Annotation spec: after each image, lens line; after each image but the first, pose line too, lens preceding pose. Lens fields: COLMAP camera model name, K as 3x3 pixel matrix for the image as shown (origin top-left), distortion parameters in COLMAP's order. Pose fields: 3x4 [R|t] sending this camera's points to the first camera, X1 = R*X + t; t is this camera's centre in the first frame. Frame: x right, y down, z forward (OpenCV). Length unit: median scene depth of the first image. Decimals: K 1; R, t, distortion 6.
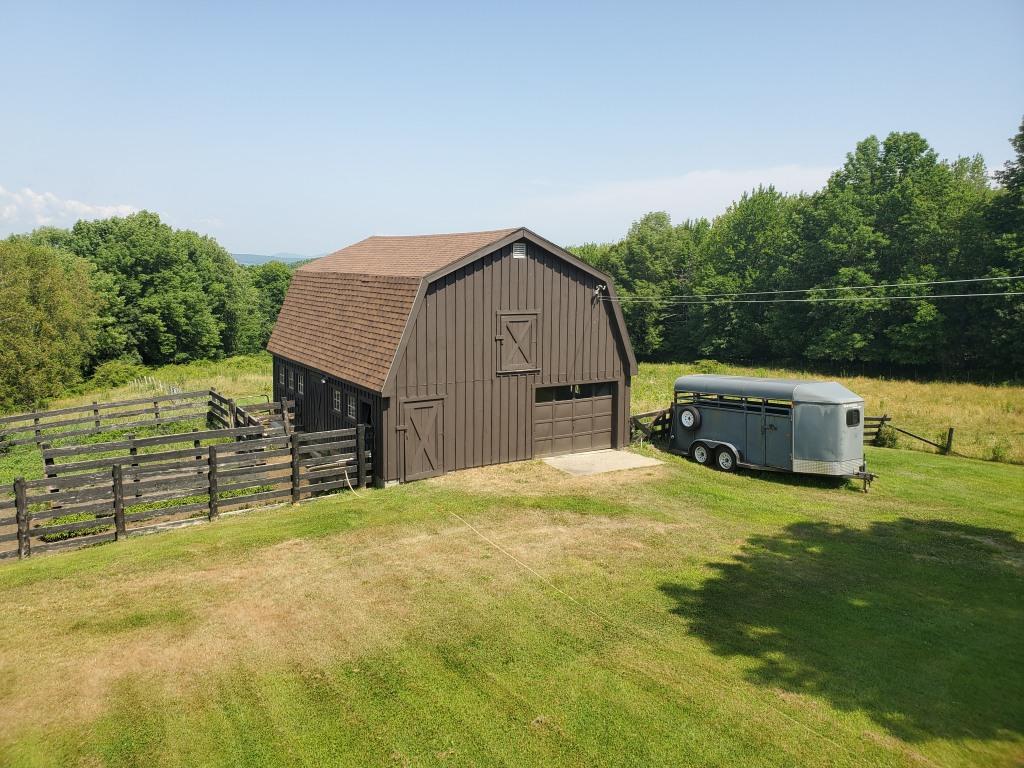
lens RADIAL K [[774.6, 0, 512.0], [0, 774.6, 384.0], [0, 0, 1]] dist [0.060320, -0.000292]
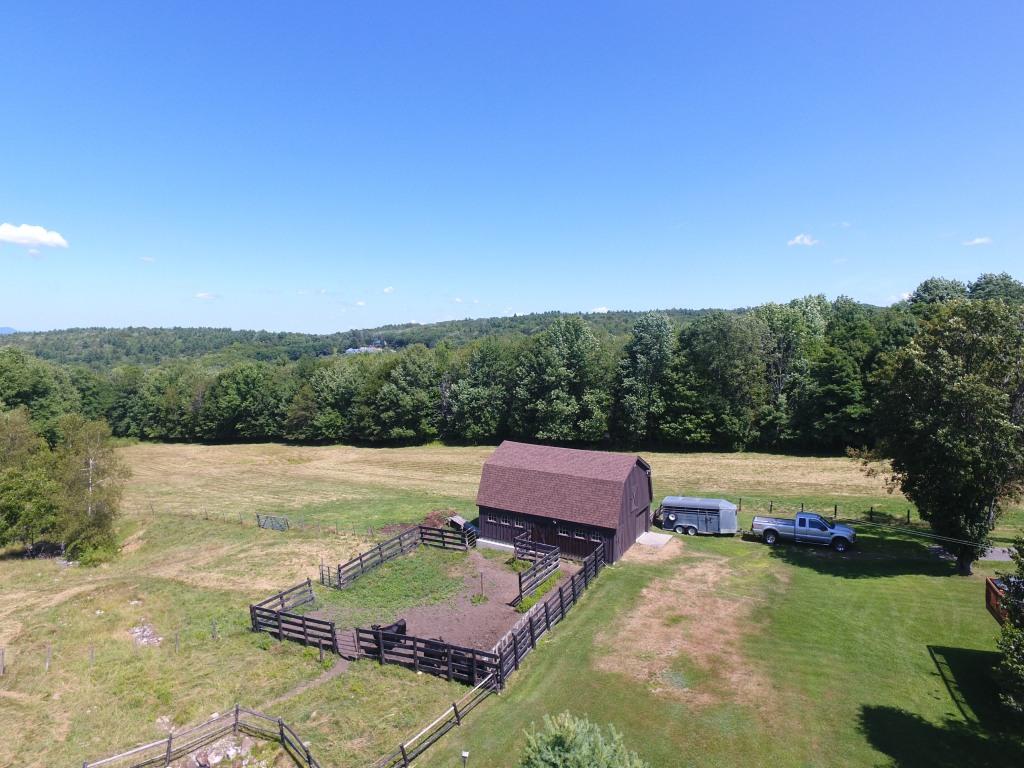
lens RADIAL K [[604.5, 0, 512.0], [0, 604.5, 384.0], [0, 0, 1]] dist [0.000282, -0.000204]
pose [[0.851069, -0.031210, 0.524126, -0.406411], [0.061659, 0.997266, -0.040737, -0.110937], [-0.521422, 0.066987, 0.850666, -0.156993]]
